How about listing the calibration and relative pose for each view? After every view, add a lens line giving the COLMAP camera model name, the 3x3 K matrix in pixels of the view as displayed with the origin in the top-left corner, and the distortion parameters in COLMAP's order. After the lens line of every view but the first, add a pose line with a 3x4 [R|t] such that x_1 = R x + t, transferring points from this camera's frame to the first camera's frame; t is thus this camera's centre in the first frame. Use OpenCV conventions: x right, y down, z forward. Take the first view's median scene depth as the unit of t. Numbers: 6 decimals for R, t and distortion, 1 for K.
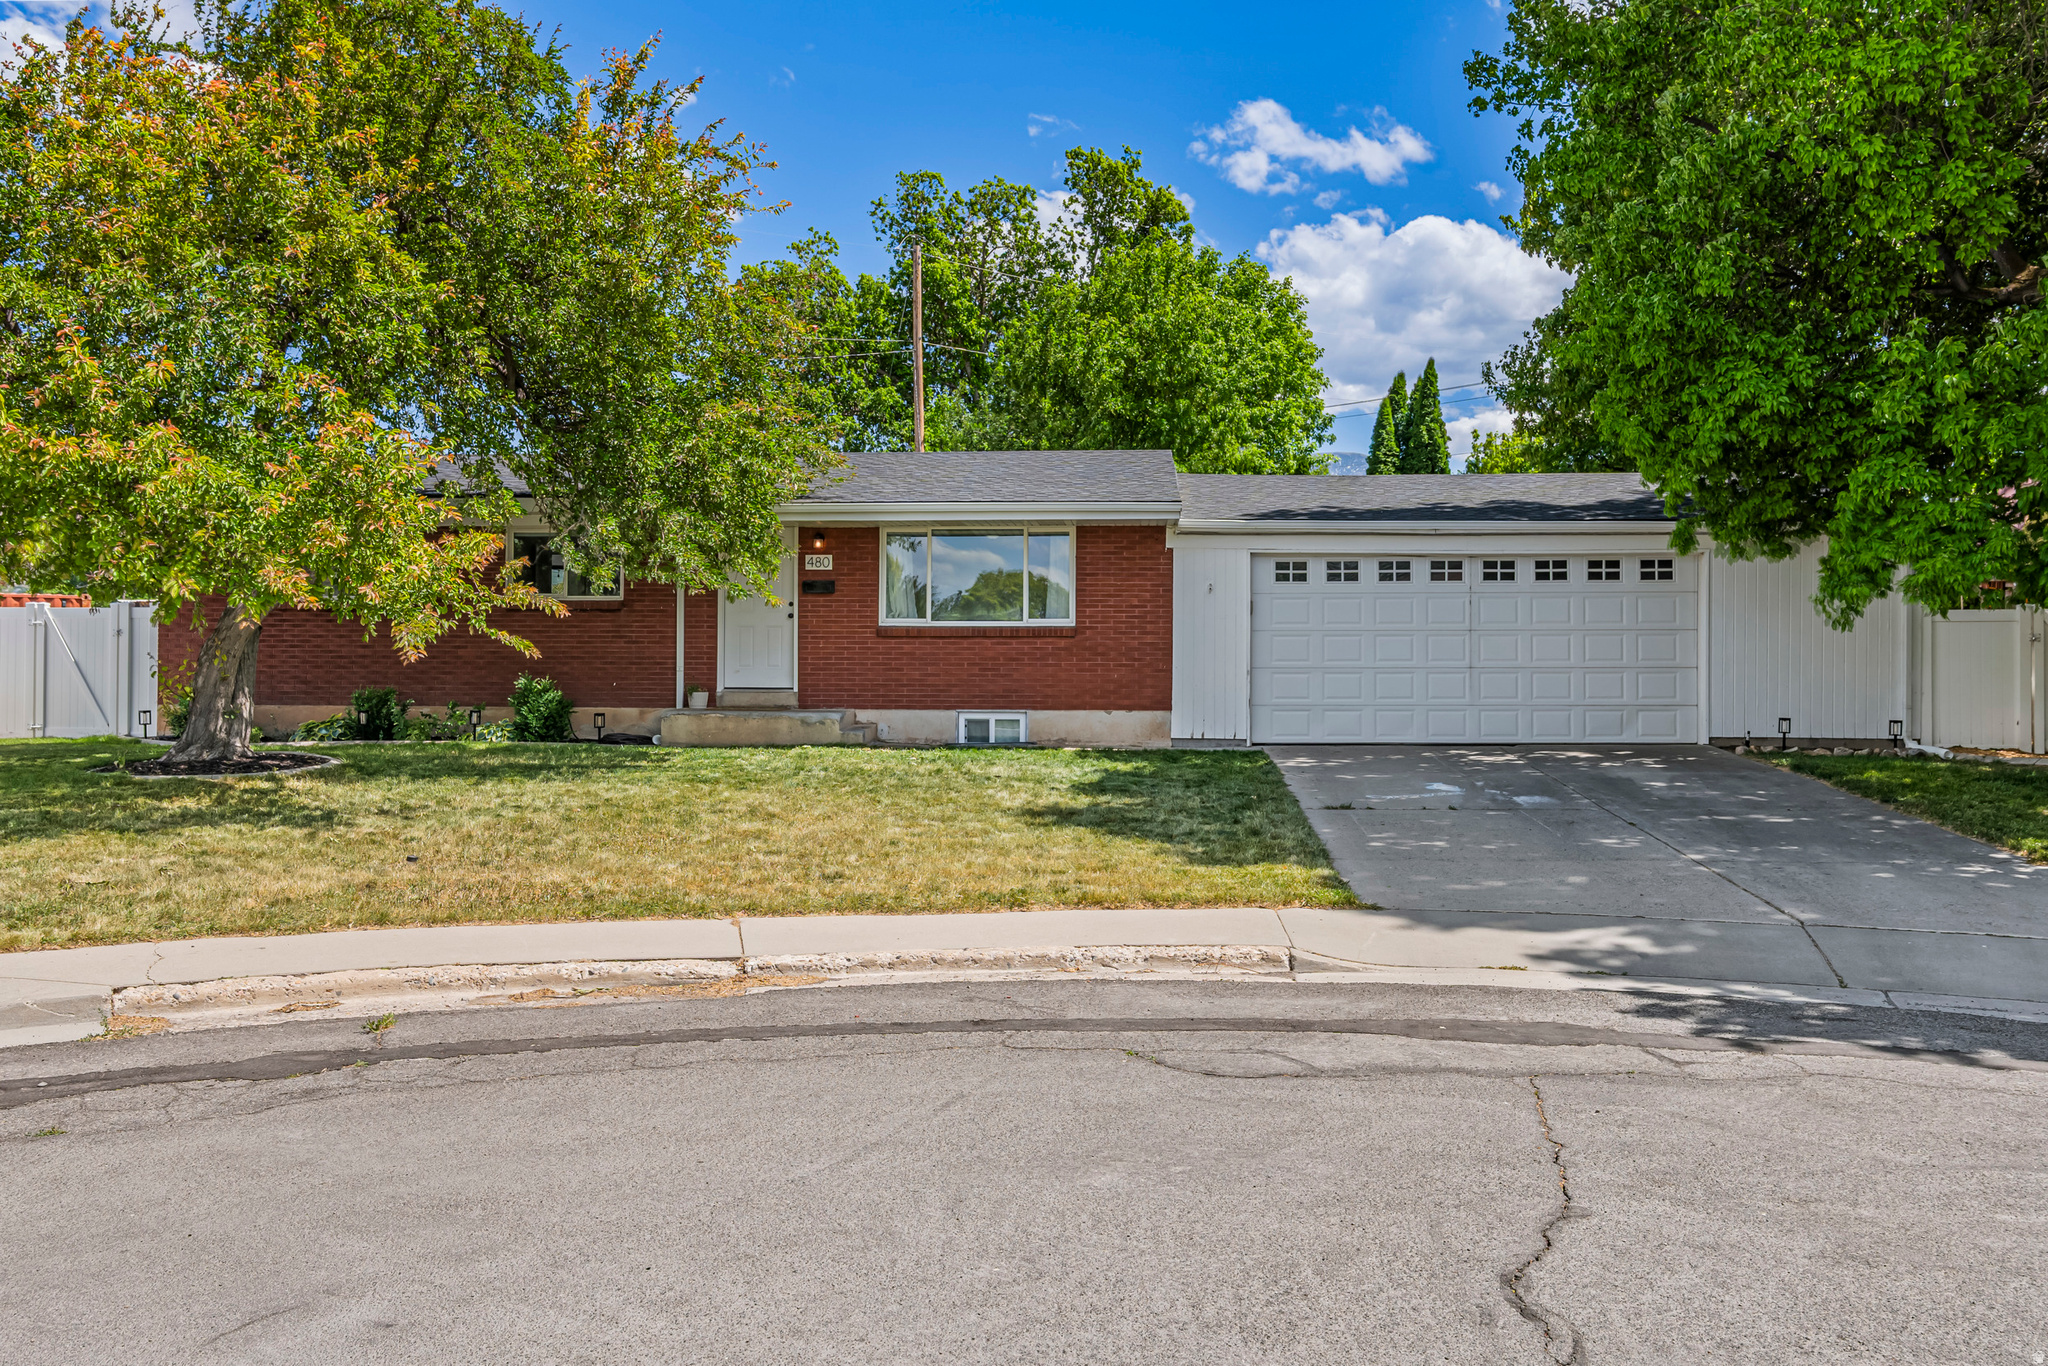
lens RADIAL K [[1631.5, 0, 1024.0], [0, 1631.5, 683.0], [0, 0, 1]] dist [-0.001187, 0.003392]
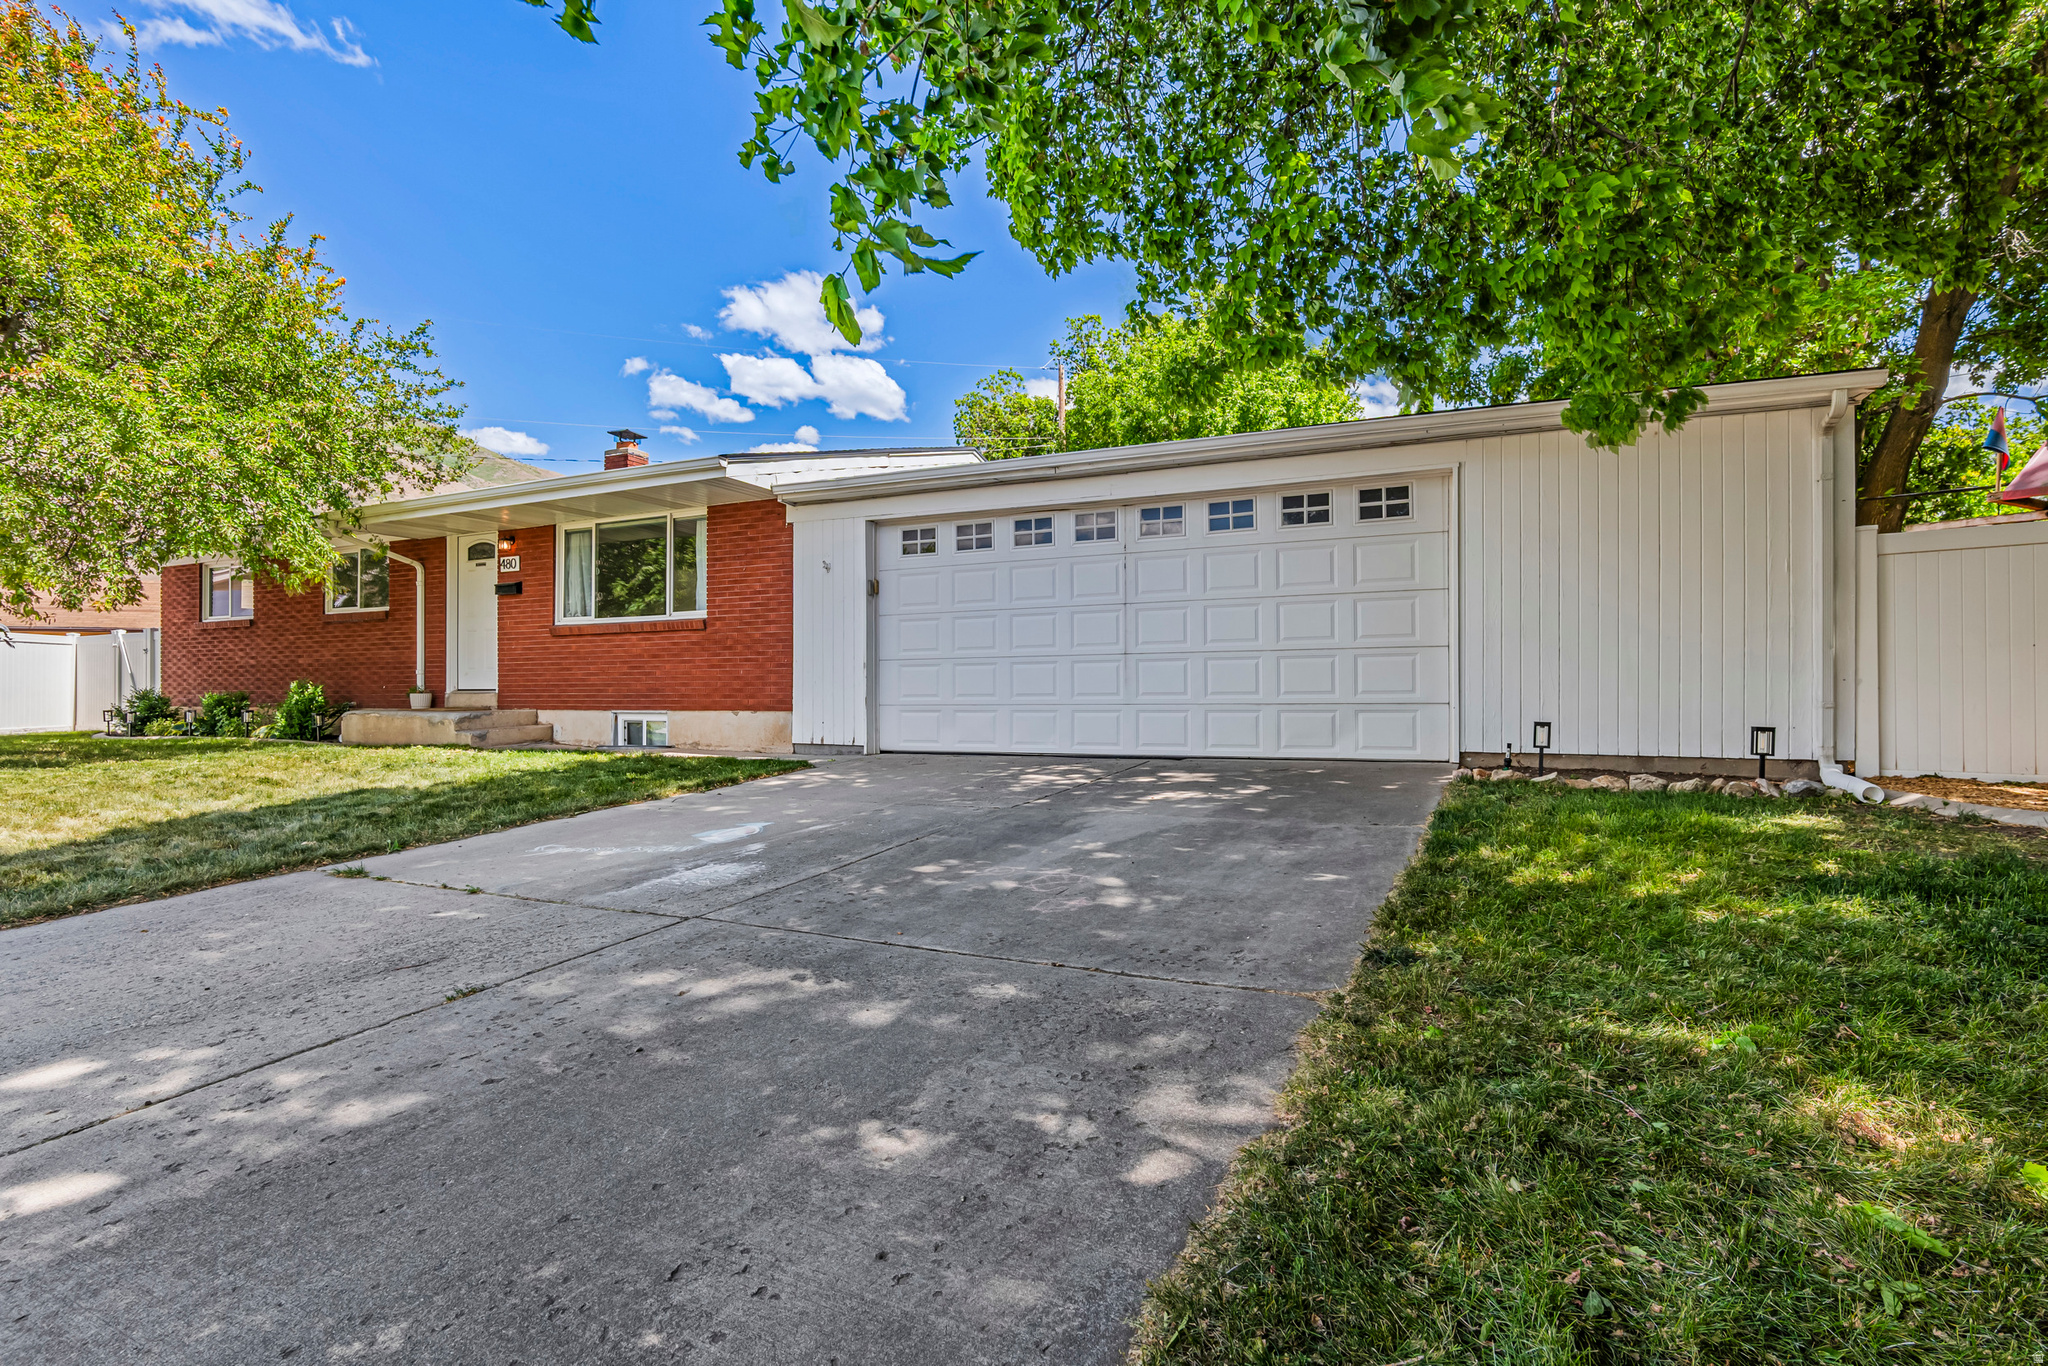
lens RADIAL K [[942.0, 0, 1026.8], [0, 942.0, 688.9], [0, 0, 1]] dist [-0.022733, 0.000386]
pose [[0.938377, -0.009014, -0.345495, 0.377616], [0.004213, 0.999884, -0.014645, 0.012862], [0.345587, 0.012287, 0.938306, 0.576373]]
